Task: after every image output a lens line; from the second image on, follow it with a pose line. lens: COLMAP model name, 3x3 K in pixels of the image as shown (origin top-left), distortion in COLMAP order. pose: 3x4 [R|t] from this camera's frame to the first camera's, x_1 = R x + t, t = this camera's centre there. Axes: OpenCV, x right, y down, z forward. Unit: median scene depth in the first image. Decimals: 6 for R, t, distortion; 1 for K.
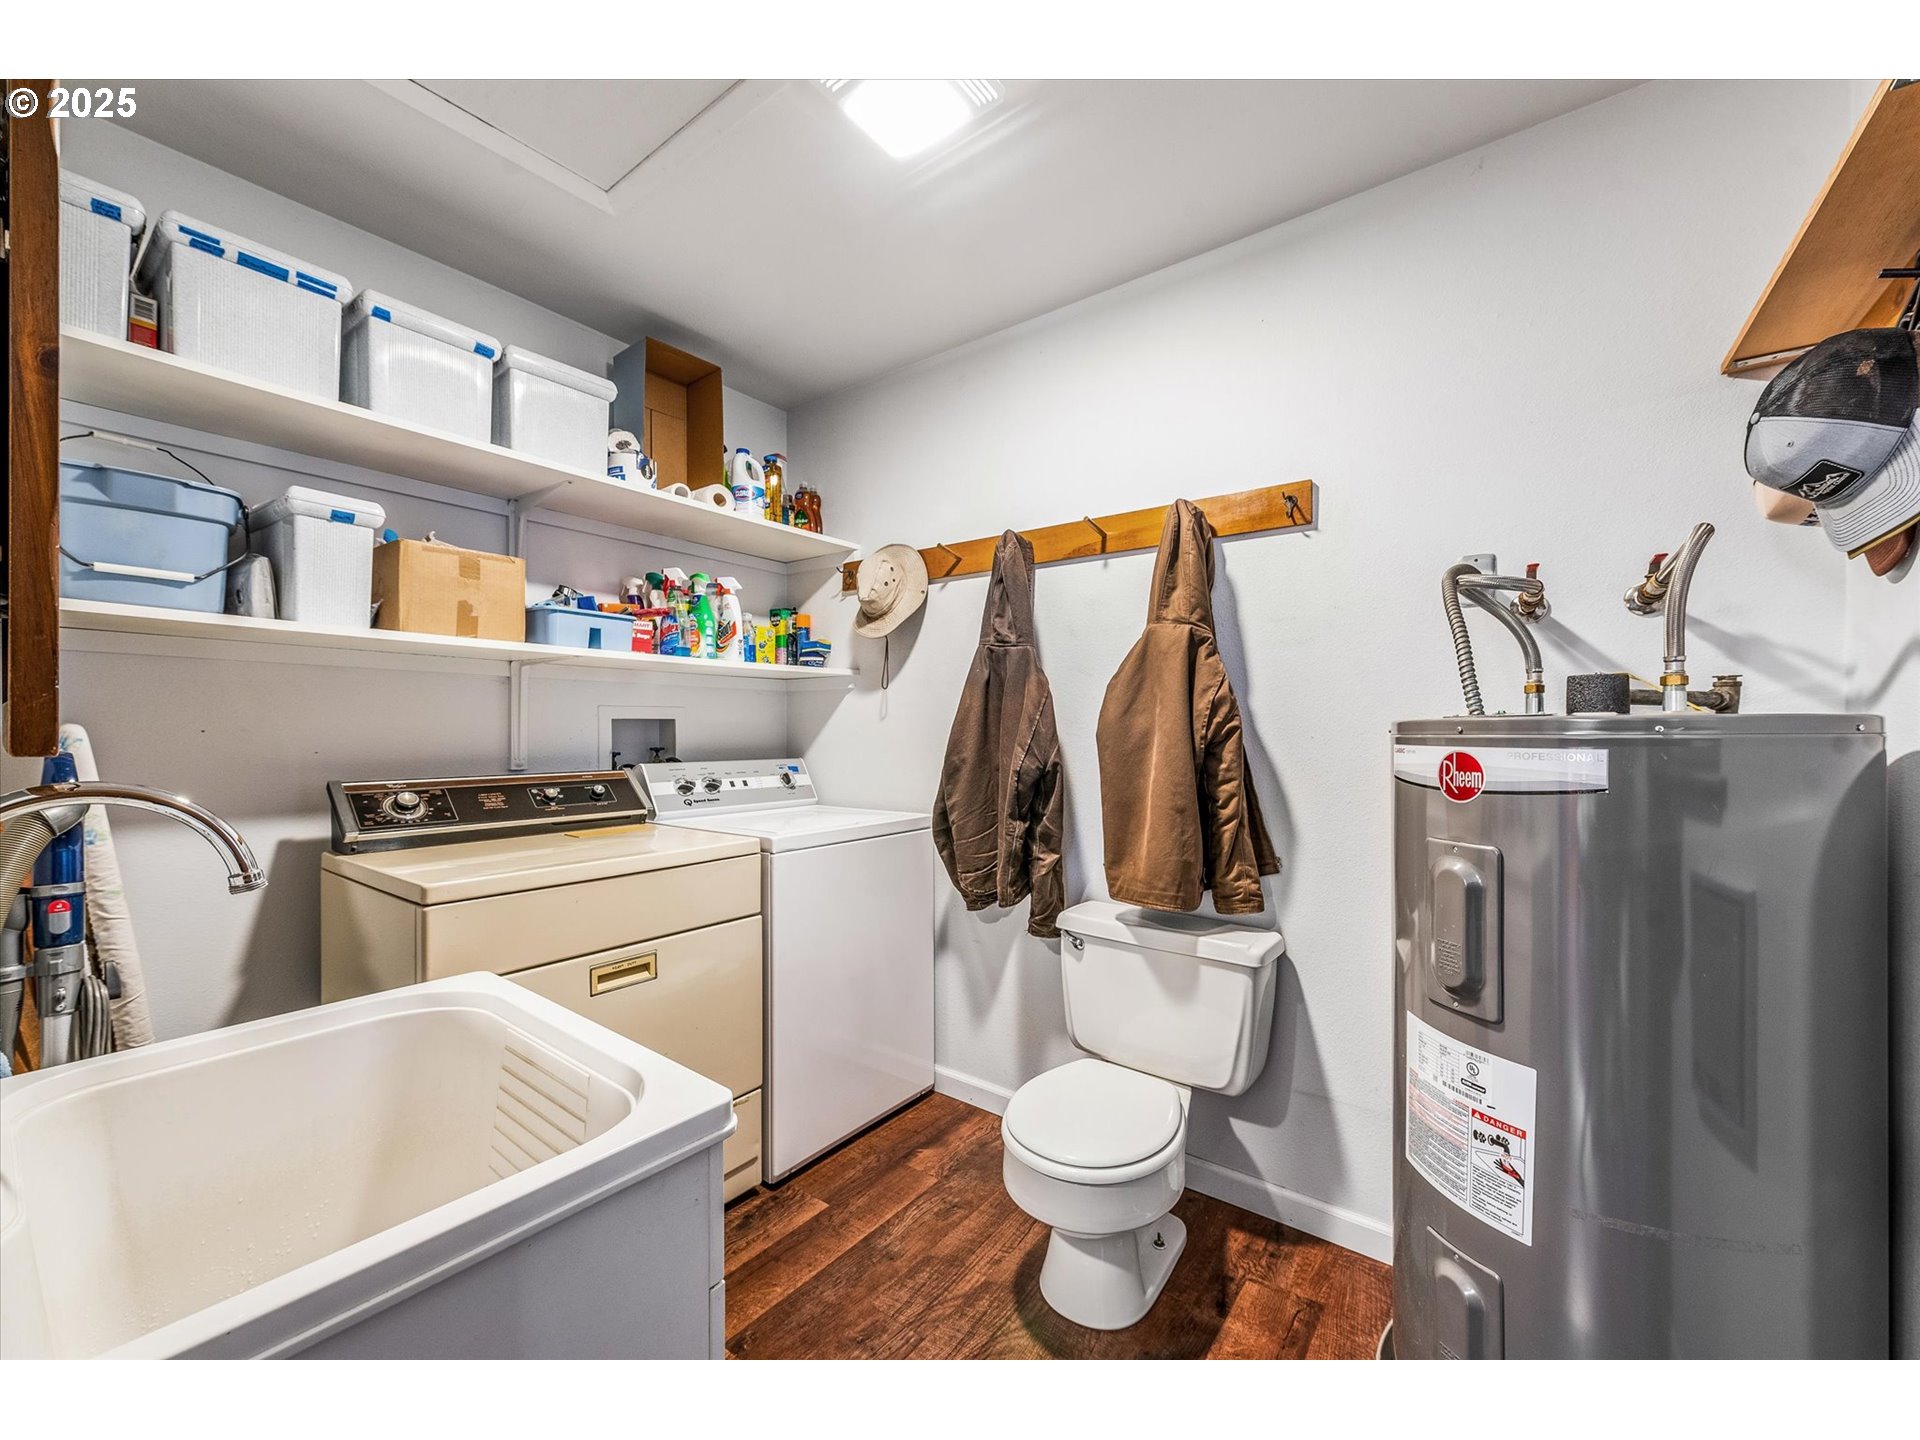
lens RADIAL K [[748.5, 0, 958.7], [0, 748.5, 730.3], [0, 0, 1]] dist [-0.000215, -0.000063]
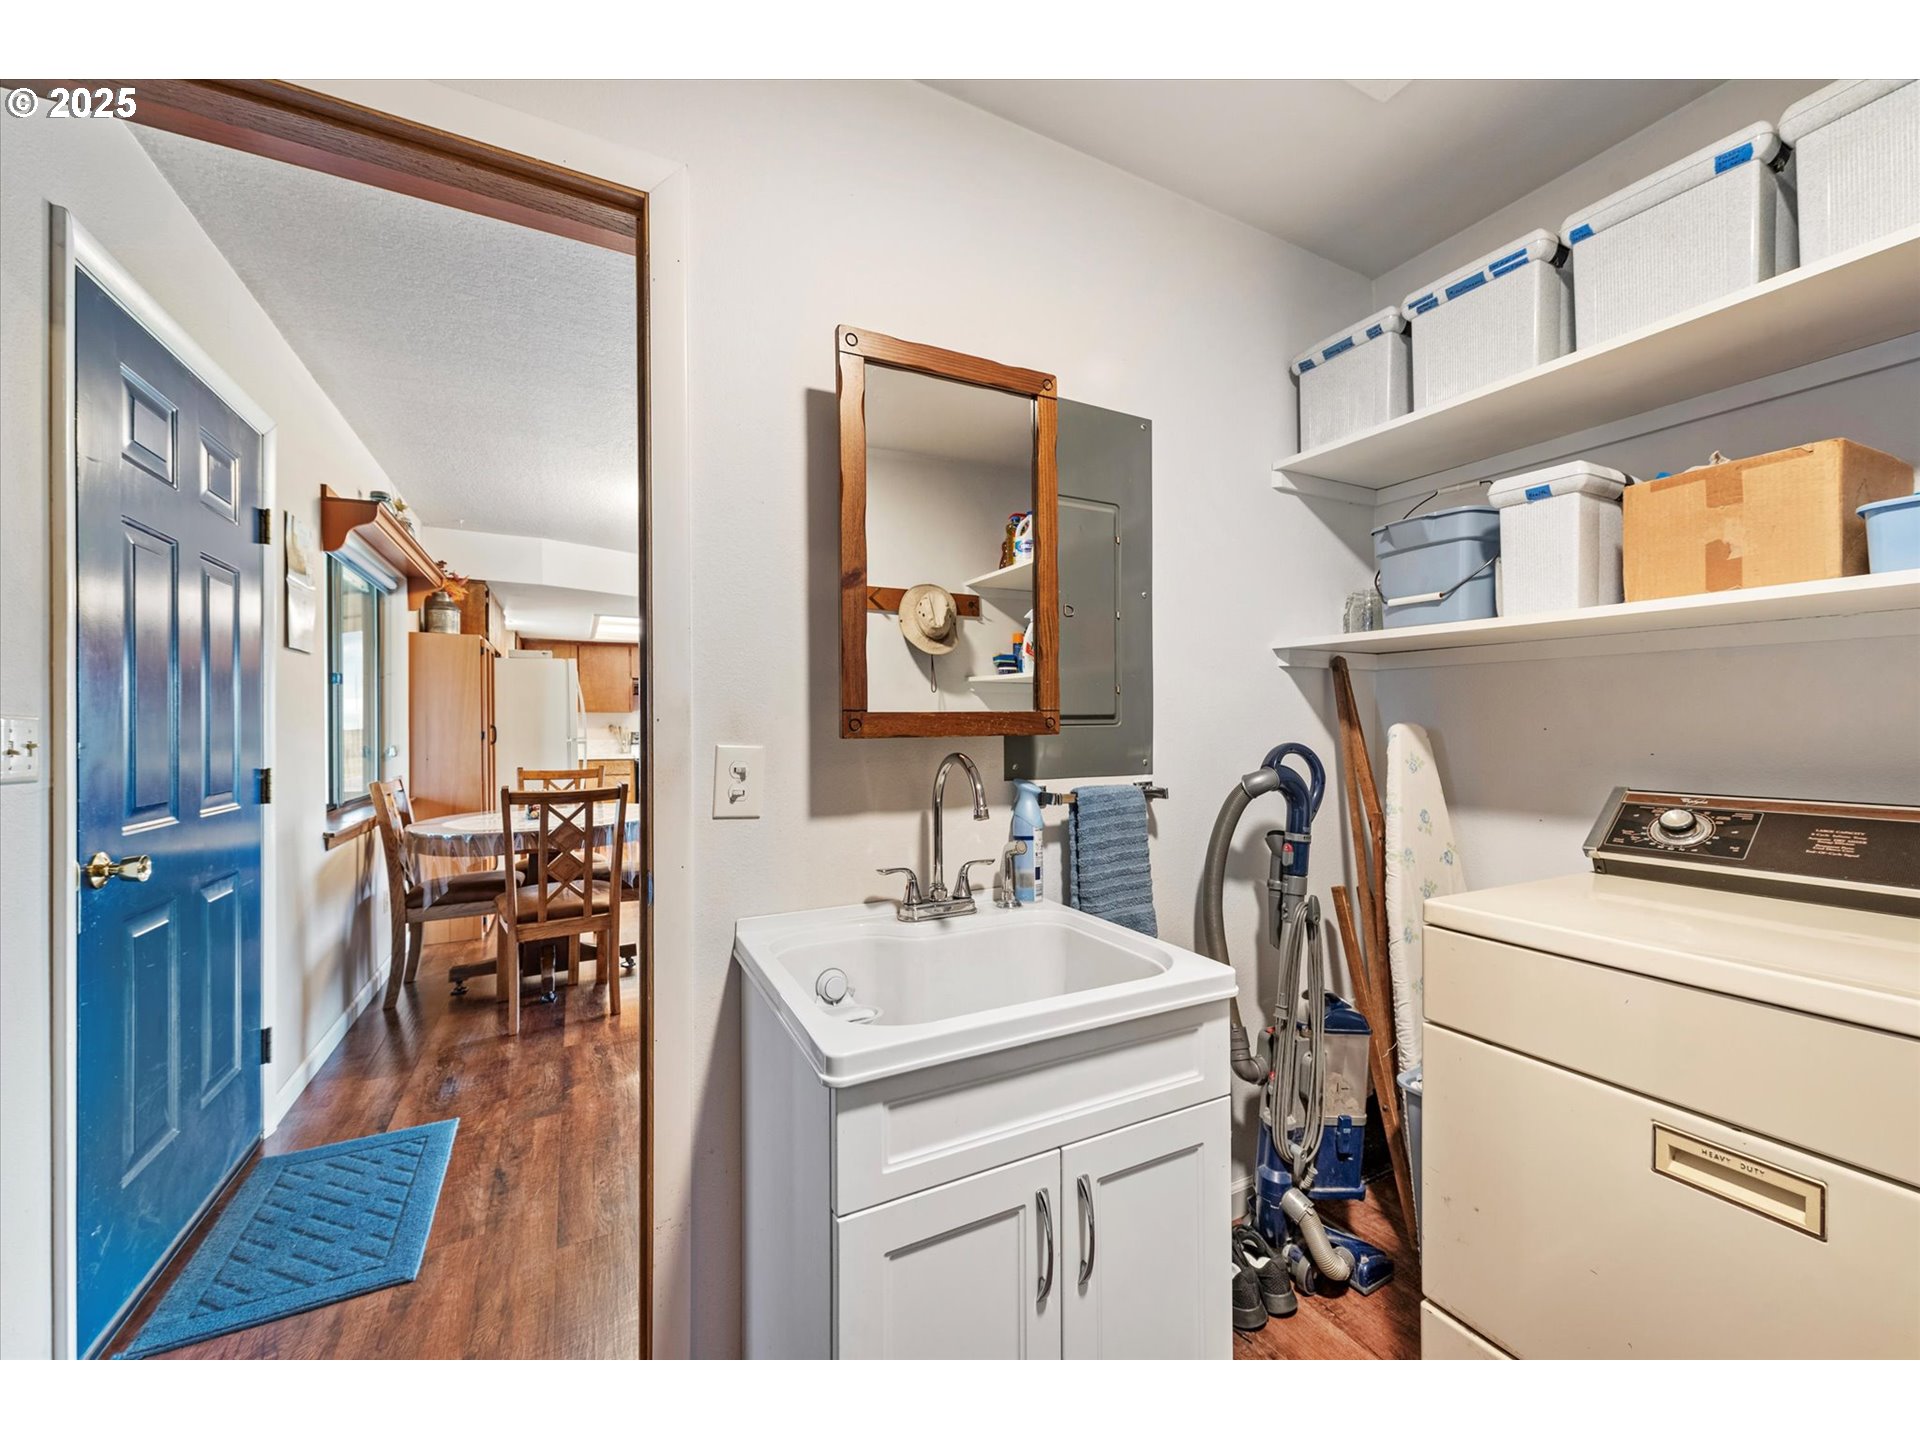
lens RADIAL K [[748.5, 0, 959.5], [0, 748.5, 720.0], [0, 0, 1]] dist [-0.000215, -0.000063]
pose [[-0.428234, -0.007634, -0.903636, 0.304064], [0.004787, 0.999931, -0.010716, -0.004050], [0.903655, -0.008915, -0.428168, 0.772848]]
